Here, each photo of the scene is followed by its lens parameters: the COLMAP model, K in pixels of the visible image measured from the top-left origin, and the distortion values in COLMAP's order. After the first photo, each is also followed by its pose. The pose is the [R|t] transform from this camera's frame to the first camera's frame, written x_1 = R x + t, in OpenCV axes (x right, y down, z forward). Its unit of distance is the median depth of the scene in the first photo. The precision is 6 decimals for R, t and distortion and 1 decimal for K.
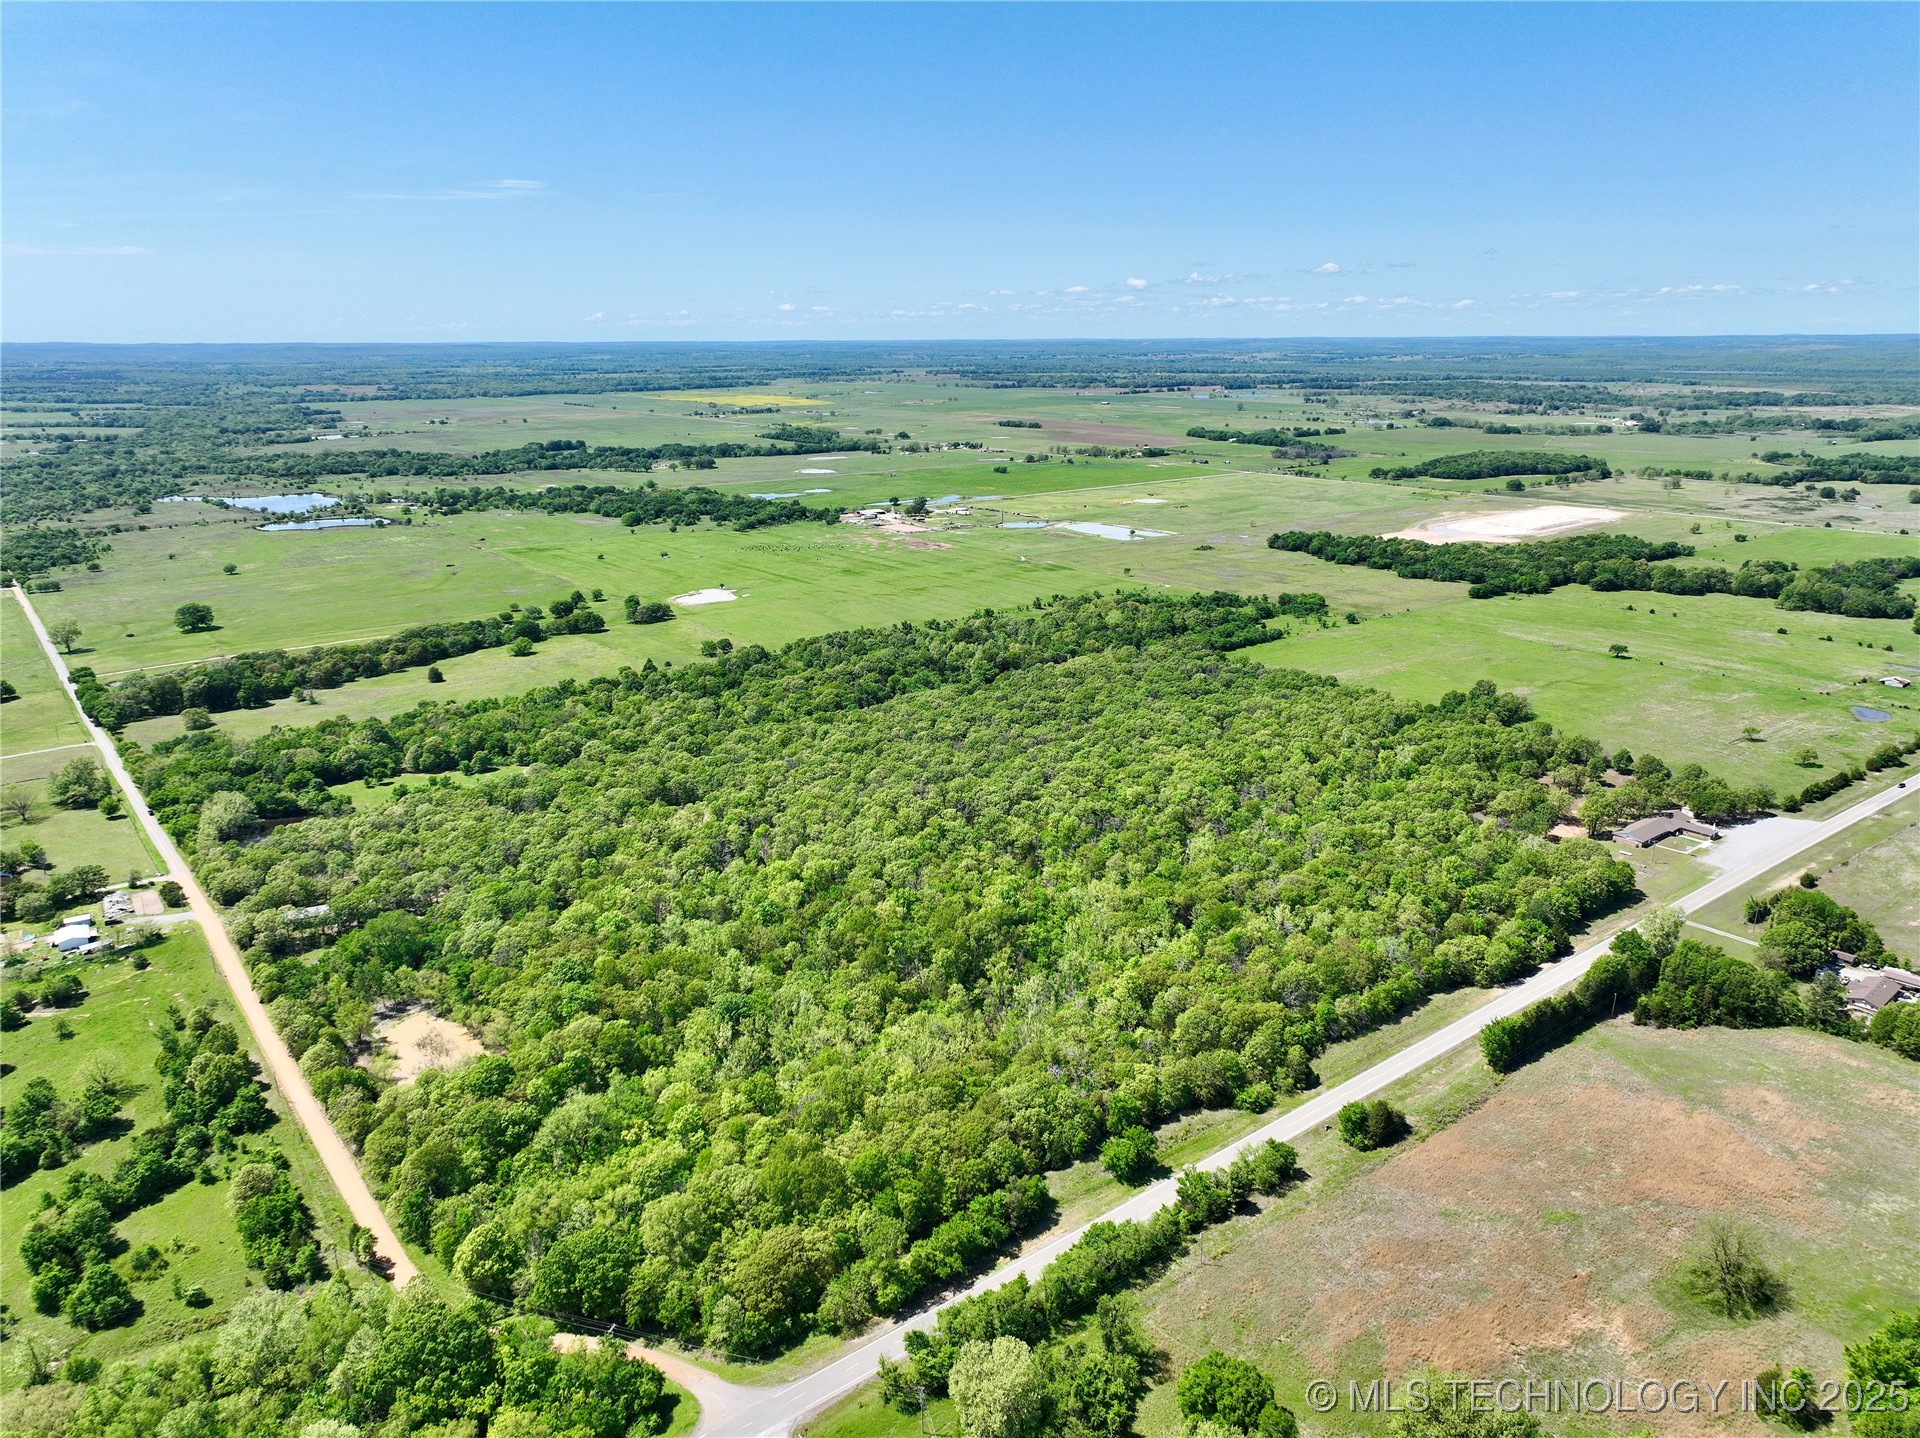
lens RADIAL K [[1350.7, 0, 952.2], [0, 1350.7, 726.2], [0, 0, 1]] dist [0.000423, 0.018505]
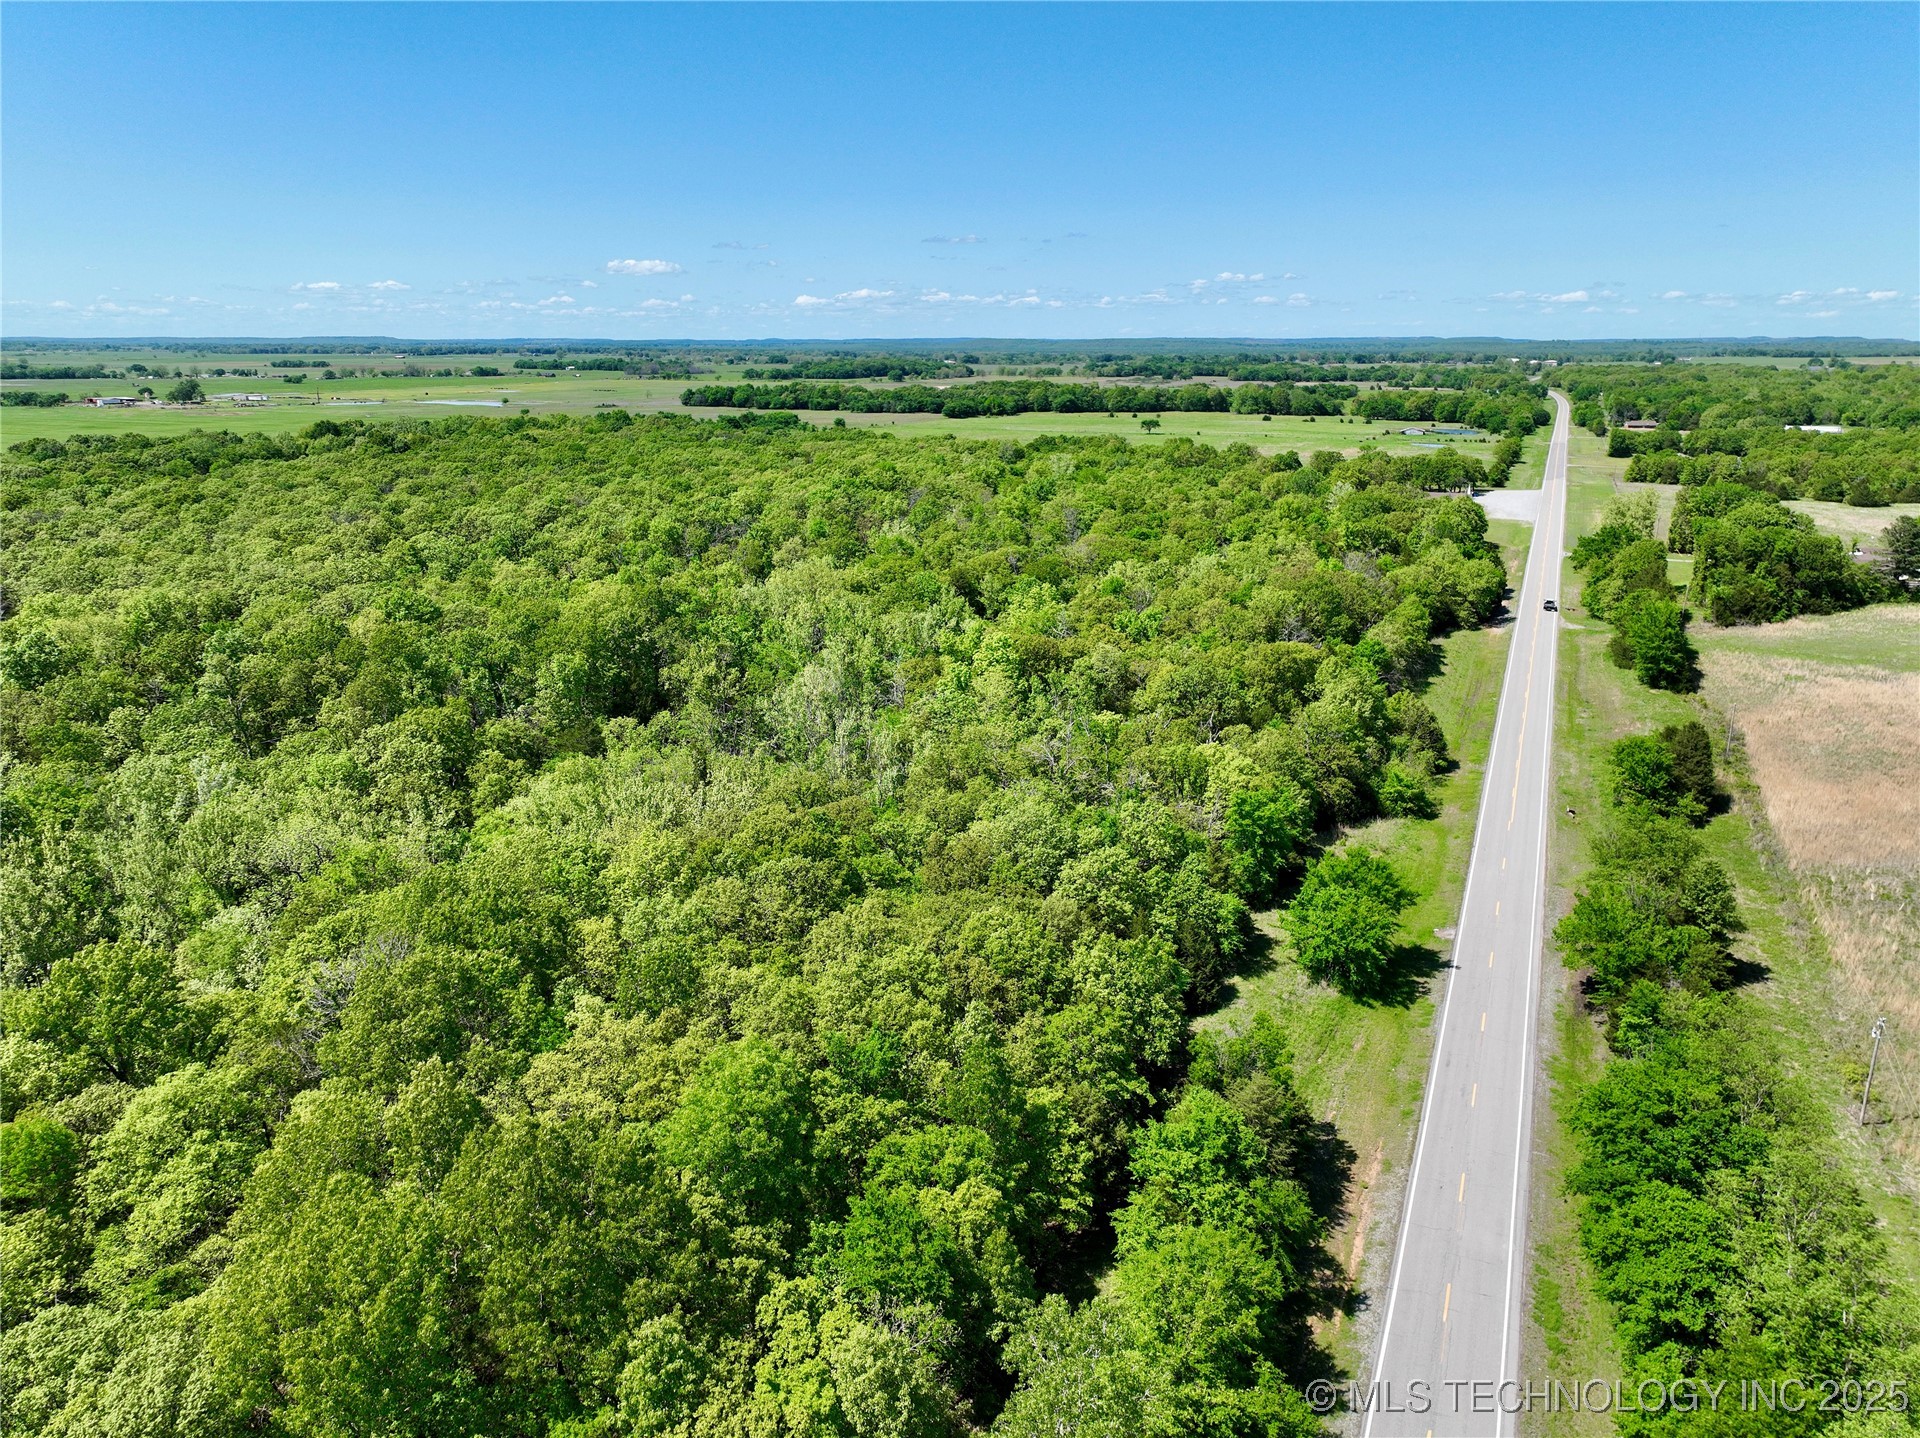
lens RADIAL K [[1350.7, 0, 953.3], [0, 1350.7, 702.5], [0, 0, 1]] dist [0.000423, 0.018505]
pose [[0.873981, -0.118058, 0.471401, -0.097569], [0.131393, 0.991319, 0.004664, 0.193358], [-0.467860, 0.057863, 0.881907, 0.582149]]
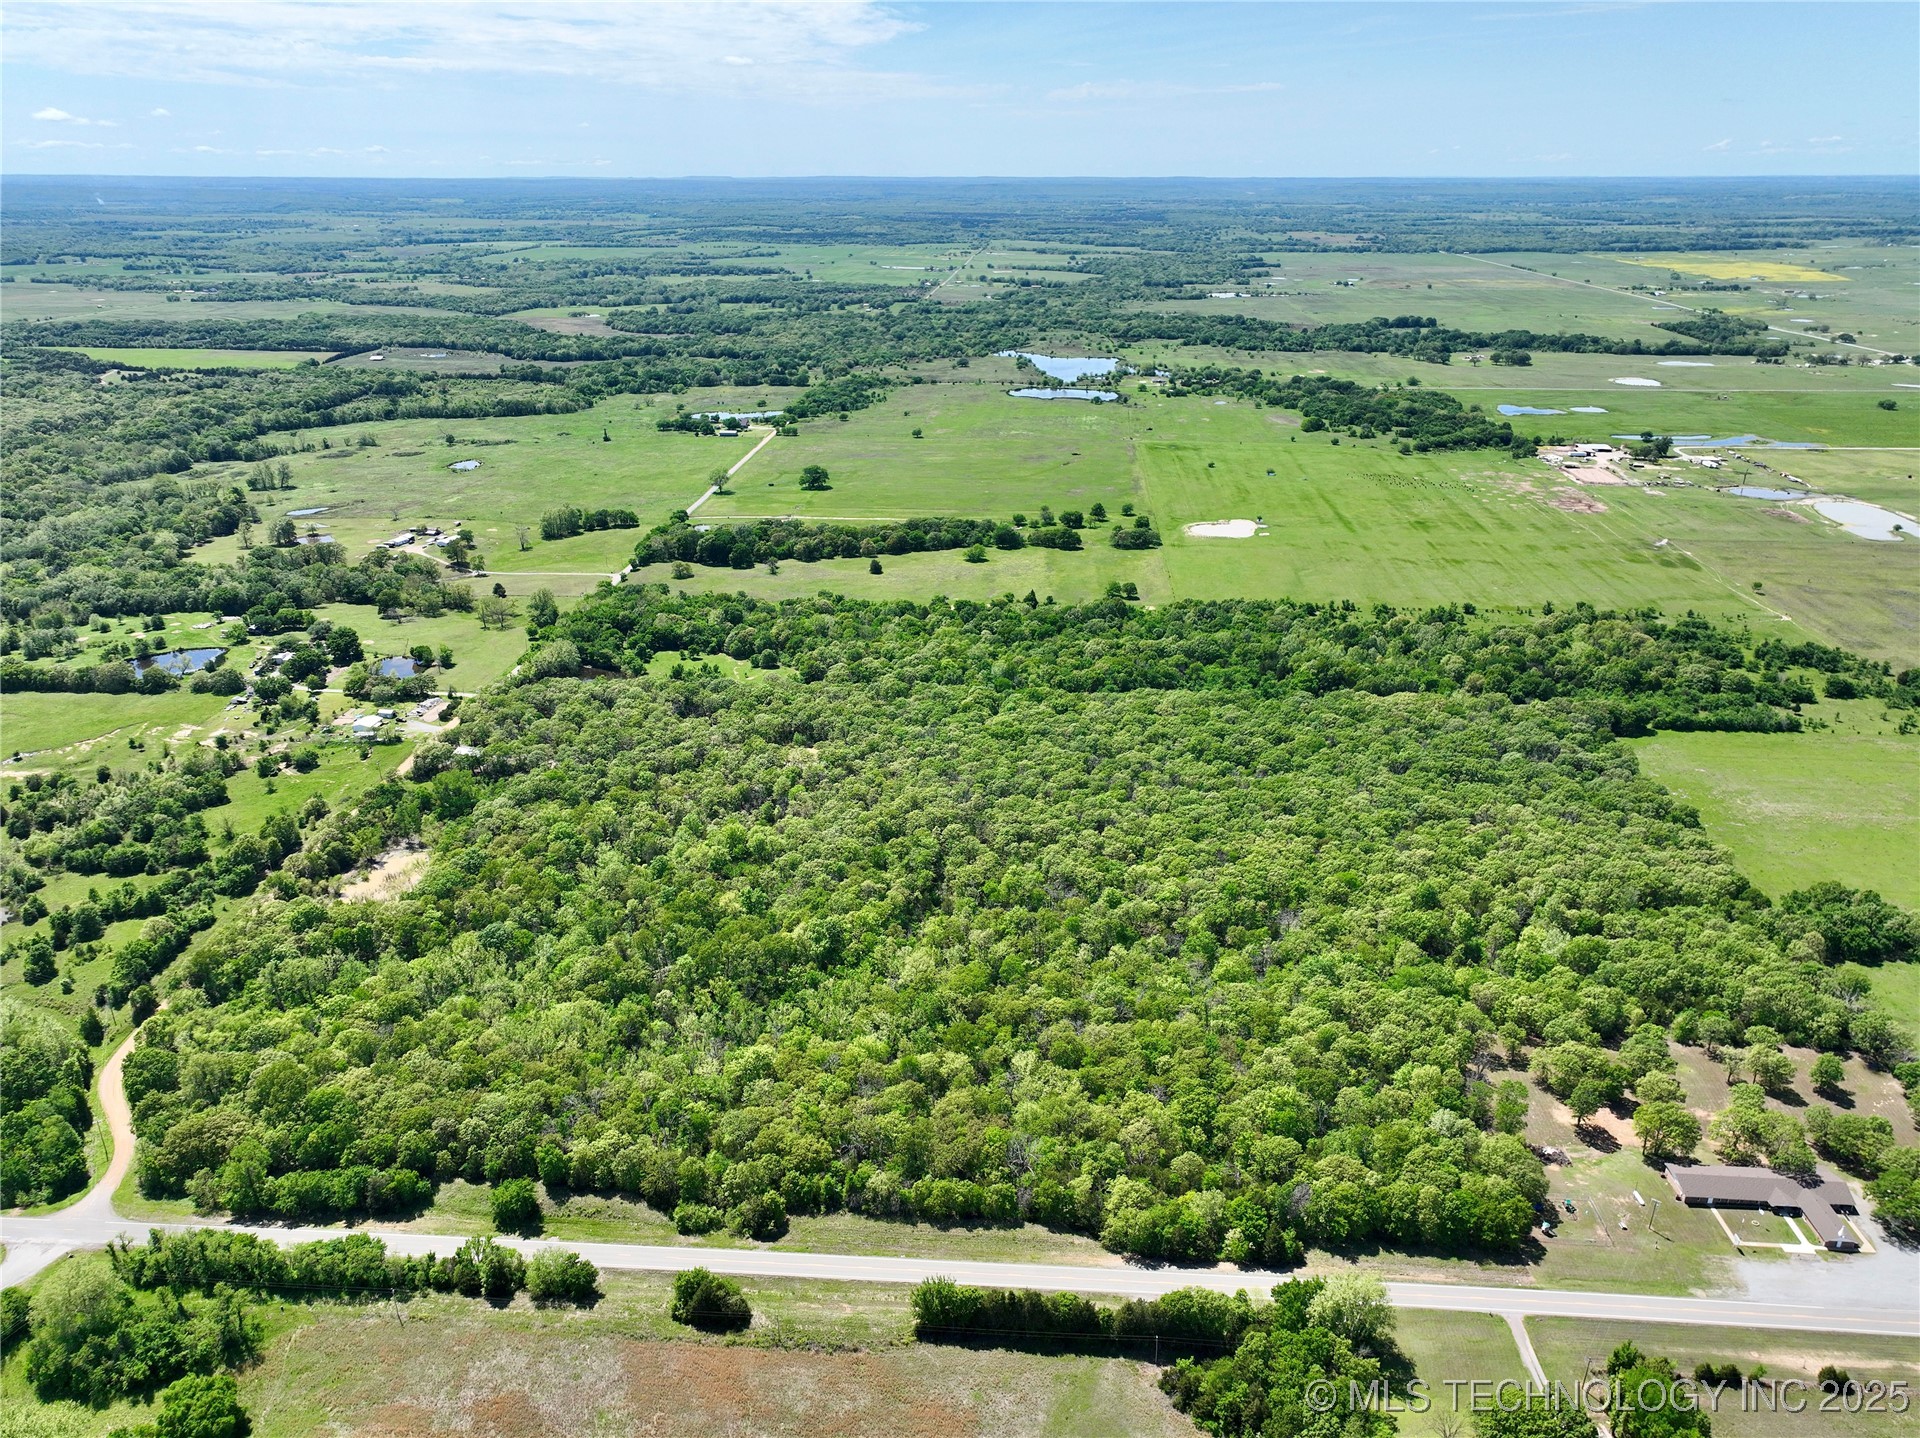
lens RADIAL K [[1350.7, 0, 953.8], [0, 1350.7, 728.6], [0, 0, 1]] dist [0.000423, 0.018505]
pose [[0.738646, 0.263071, -0.620641, 0.749165], [-0.191020, 0.964651, 0.181548, -0.233599], [0.646462, -0.015545, 0.762788, 0.338912]]
